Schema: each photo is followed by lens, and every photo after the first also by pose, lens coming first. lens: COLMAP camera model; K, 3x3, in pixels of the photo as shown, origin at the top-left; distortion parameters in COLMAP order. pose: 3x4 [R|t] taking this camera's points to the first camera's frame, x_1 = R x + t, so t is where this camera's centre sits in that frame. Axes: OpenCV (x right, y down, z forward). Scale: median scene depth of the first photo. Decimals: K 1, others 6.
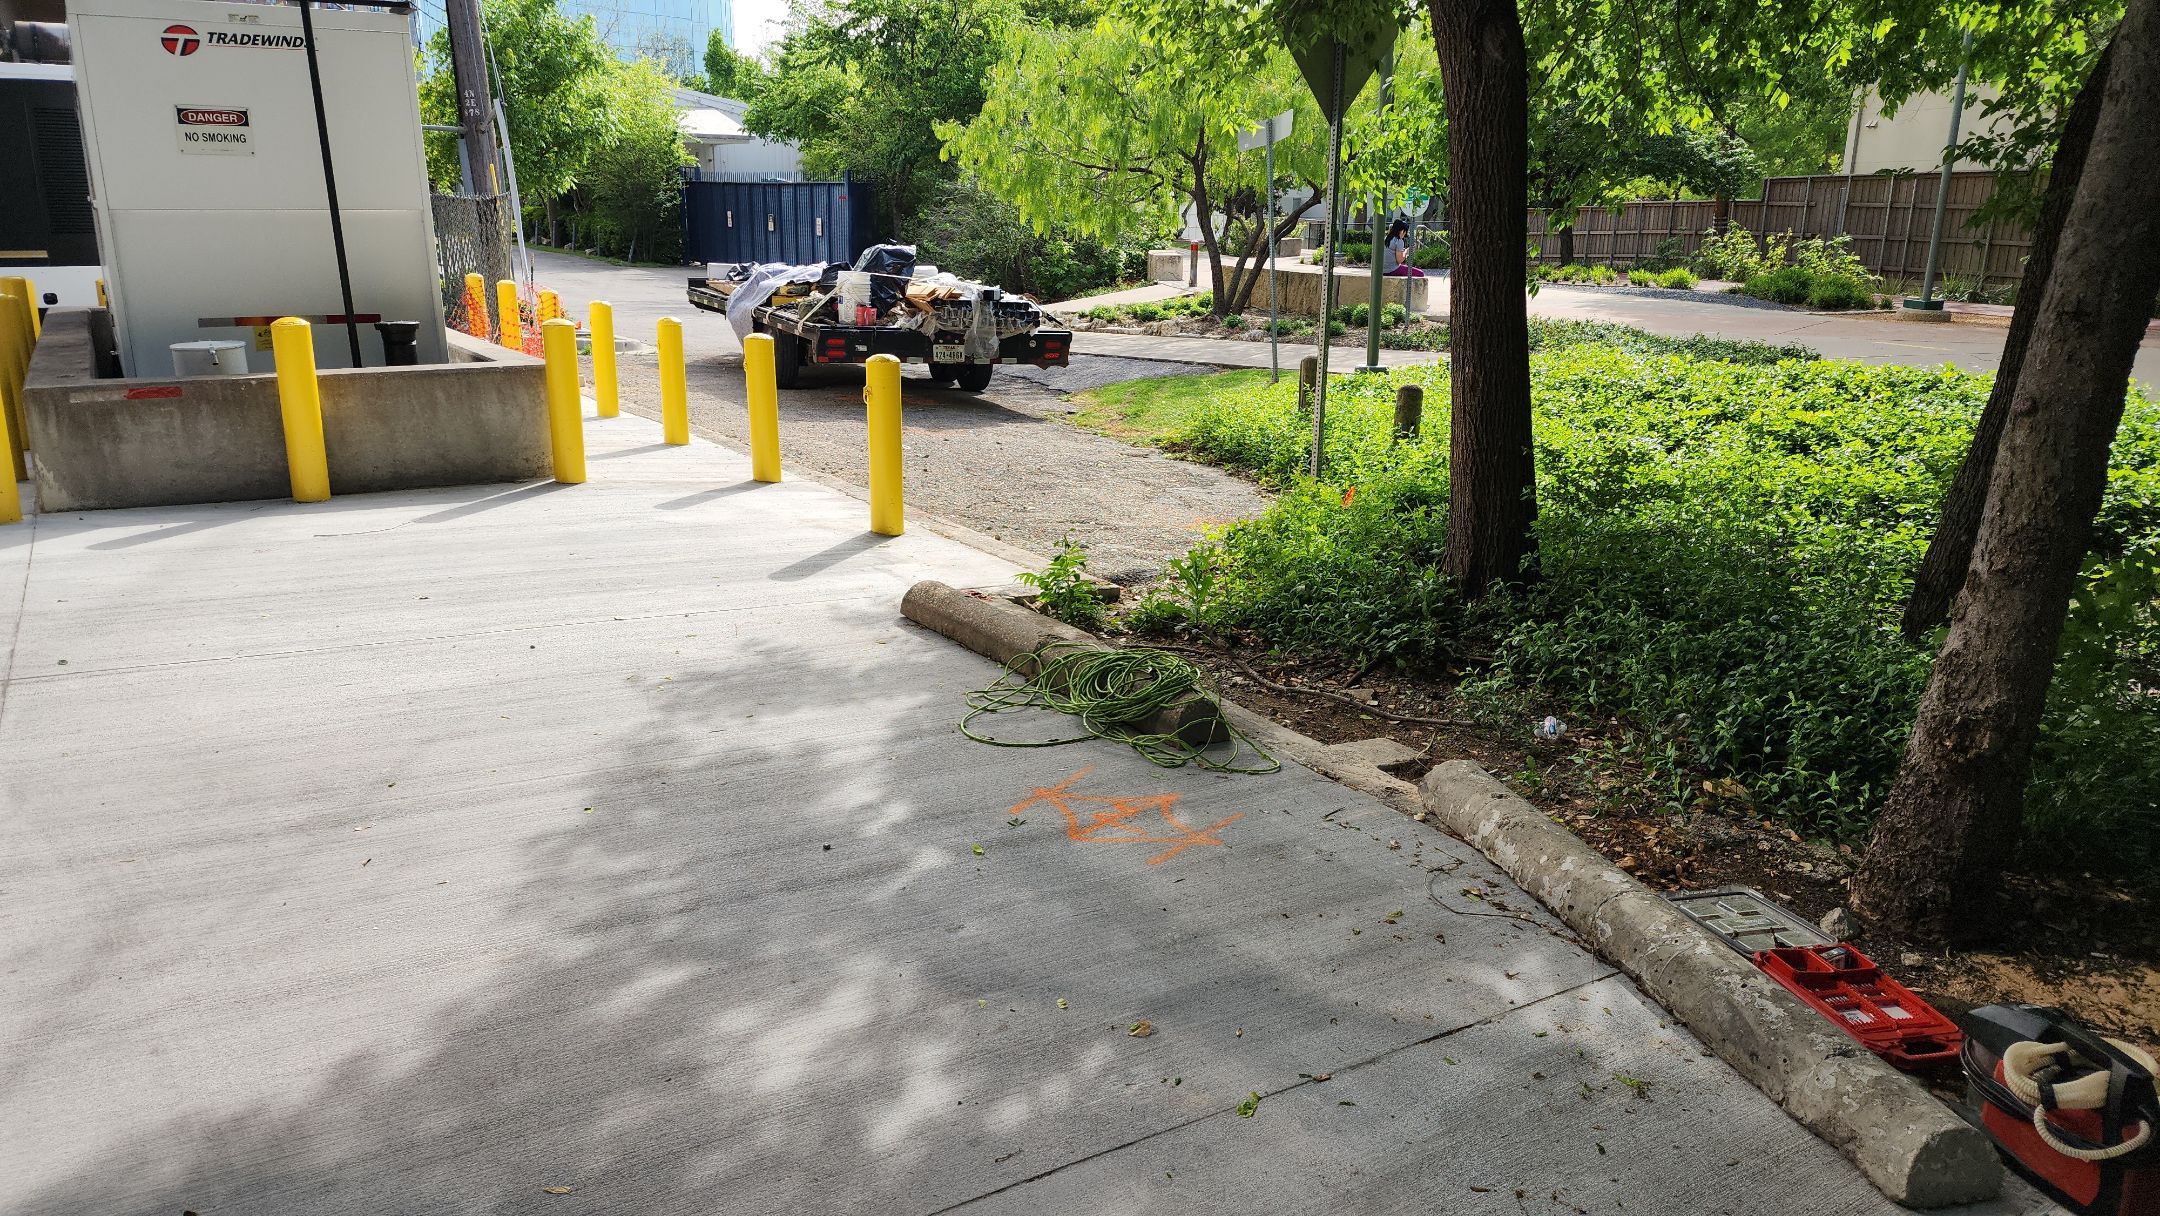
lens RADIAL K [[1580.7, 0, 1080.9], [0, 1580.7, 605.1], [0, 0, 1]] dist [0.083863, 0.002851]
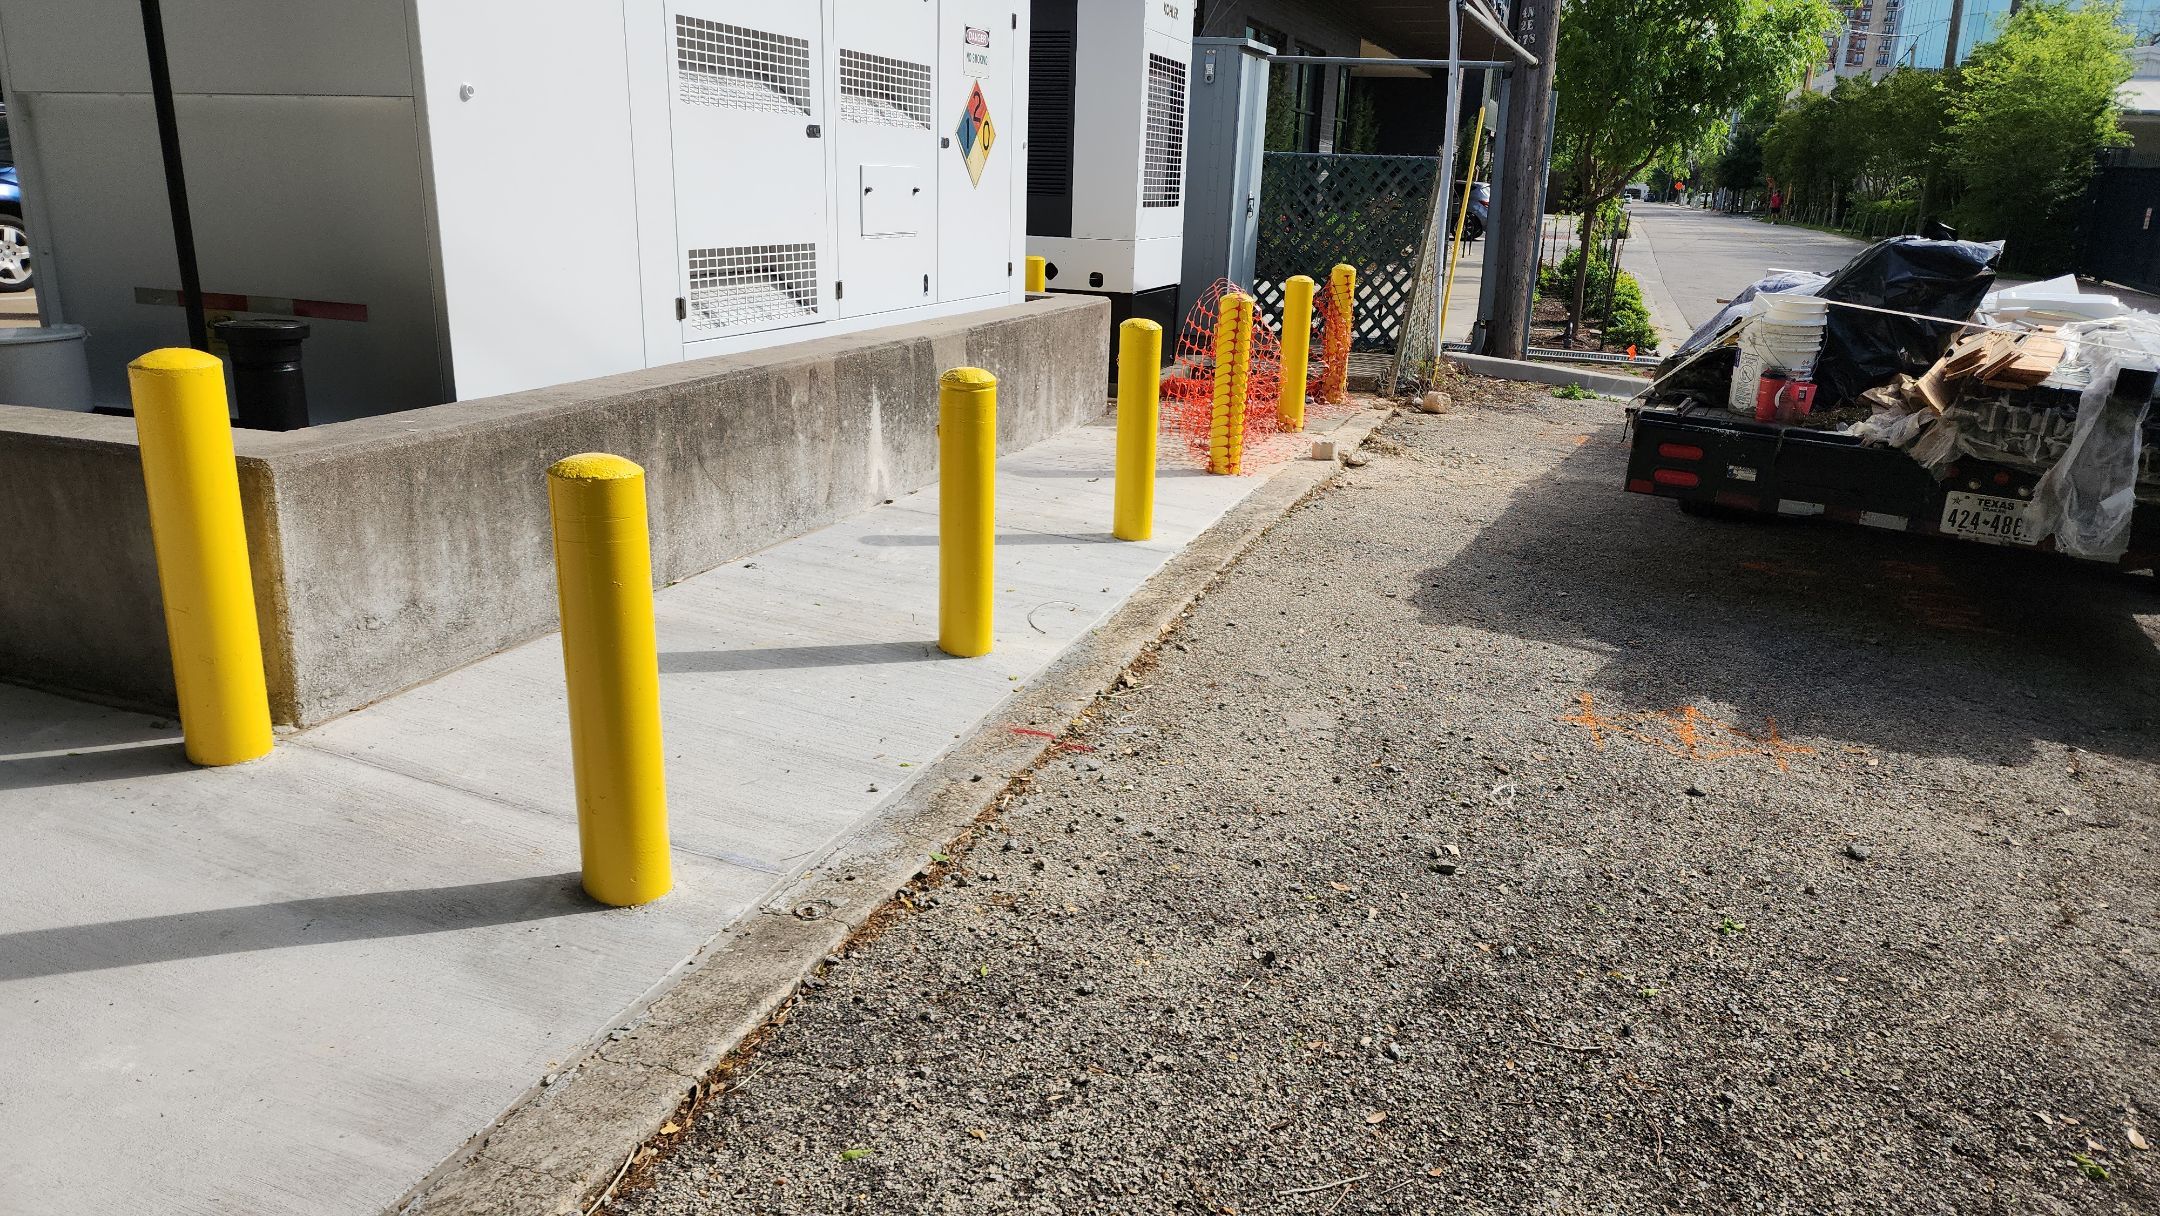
lens RADIAL K [[1580.7, 0, 1085.0], [0, 1580.7, 611.3], [0, 0, 1]] dist [0.083863, 0.002851]
pose [[0.680830, 0.220484, -0.698468, 0.049223], [-0.218185, 0.971374, 0.093956, -0.125595], [0.699189, 0.088428, 0.709447, 0.564149]]
